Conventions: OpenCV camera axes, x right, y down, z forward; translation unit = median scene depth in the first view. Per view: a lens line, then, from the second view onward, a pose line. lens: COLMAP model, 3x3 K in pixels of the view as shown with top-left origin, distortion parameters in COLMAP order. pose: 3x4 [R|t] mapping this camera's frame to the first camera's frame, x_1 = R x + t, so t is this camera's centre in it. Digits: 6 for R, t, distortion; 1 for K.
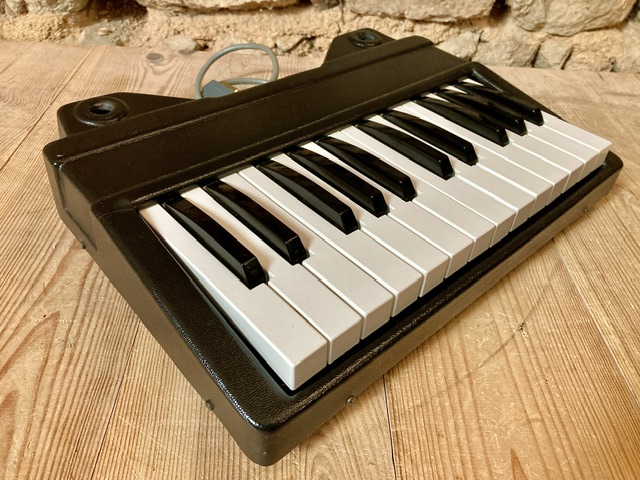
lens RADIAL K [[519.8, 0, 320.0], [0, 519.8, 240.0], [0, 0, 1]] dist [-0.004067, -0.000785]
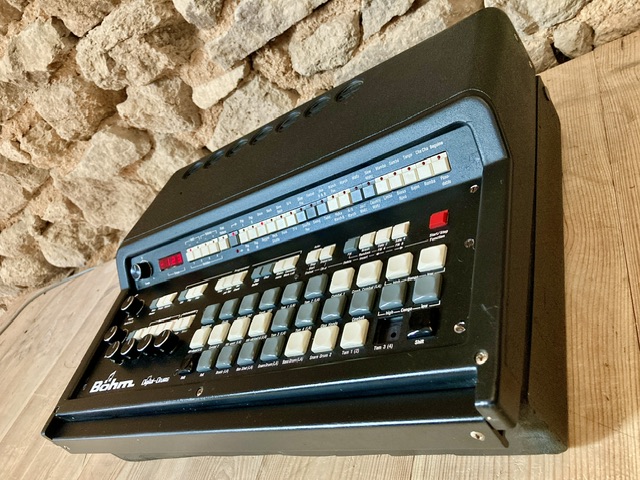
lens RADIAL K [[524.1, 0, 322.1], [0, 524.1, 225.0], [0, 0, 1]] dist [-0.003749, 0.007498]
pose [[0.721044, -0.299859, -0.624644, 0.642468], [0.292024, 0.949042, -0.118494, -0.083216], [0.628345, -0.096972, 0.771867, 0.022296]]
